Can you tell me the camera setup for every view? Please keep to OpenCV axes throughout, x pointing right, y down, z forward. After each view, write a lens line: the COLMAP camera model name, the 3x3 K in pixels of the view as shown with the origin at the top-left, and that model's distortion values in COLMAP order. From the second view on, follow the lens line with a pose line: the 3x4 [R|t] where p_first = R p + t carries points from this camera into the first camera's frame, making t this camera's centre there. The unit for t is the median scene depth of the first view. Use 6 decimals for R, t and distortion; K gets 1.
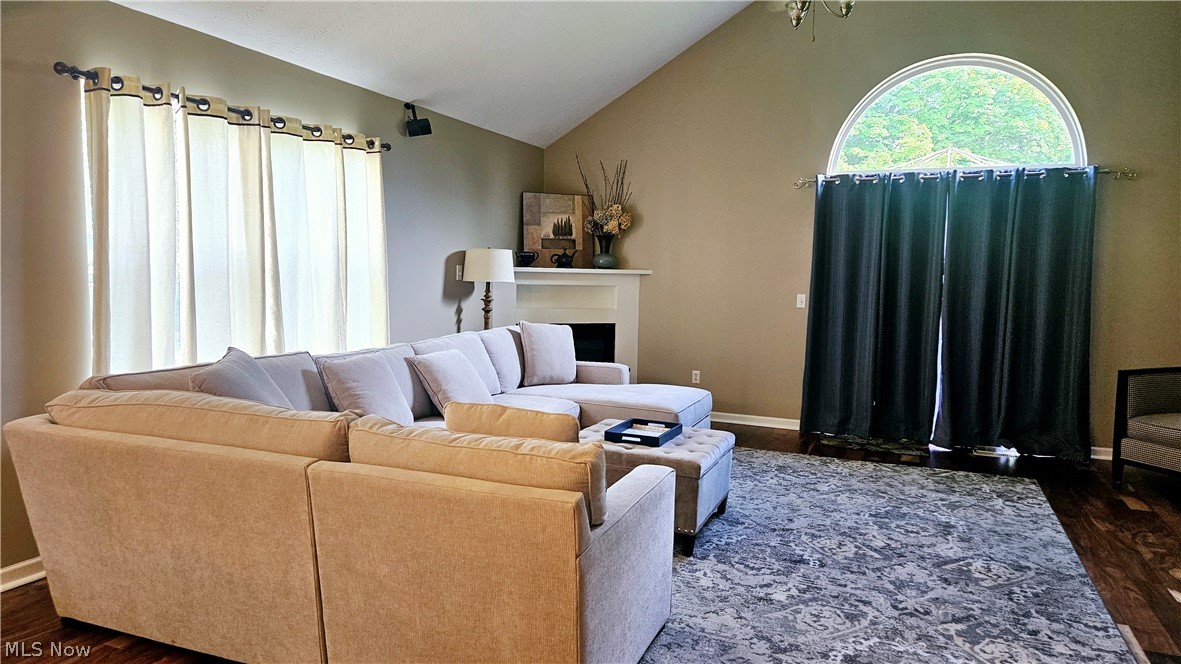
lens RADIAL K [[770.9, 0, 580.5], [0, 770.9, 350.0], [0, 0, 1]] dist [0.040769, -0.025895]
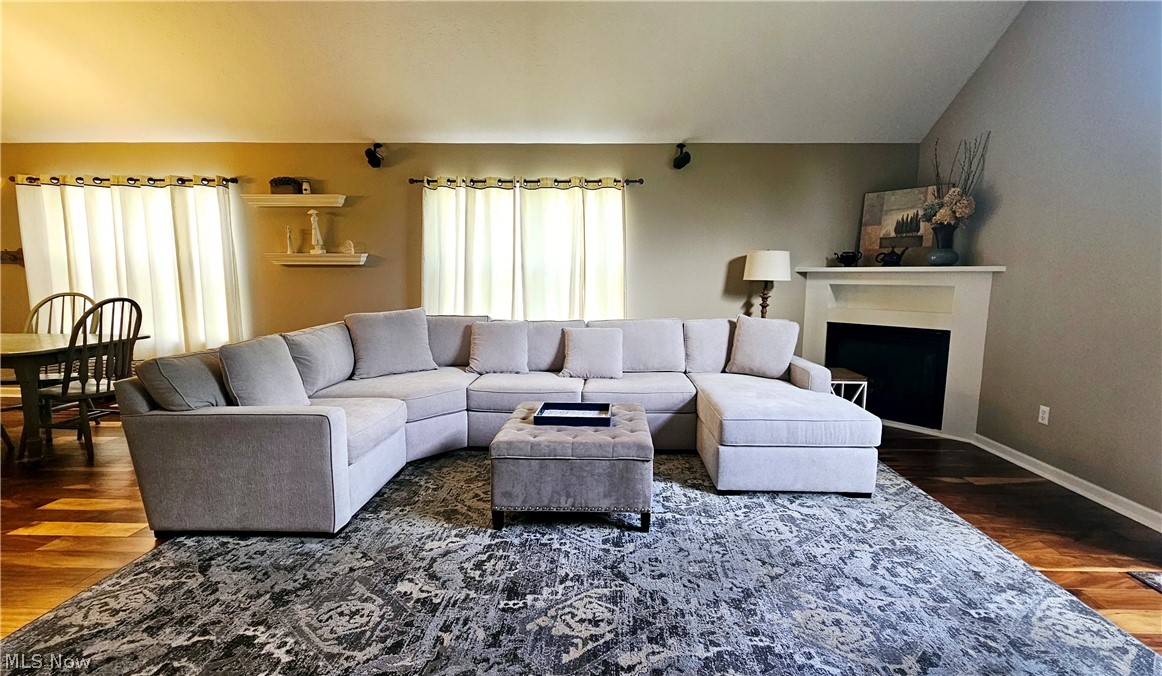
lens RADIAL K [[494.2, 0, 603.0], [0, 494.2, 335.9], [0, 0, 1]] dist [0.000207, -0.000222]
pose [[0.375764, 0.090545, -0.922281, 0.642000], [-0.097333, 0.993567, 0.057887, -0.036485], [0.921590, 0.068016, 0.382160, 0.704100]]
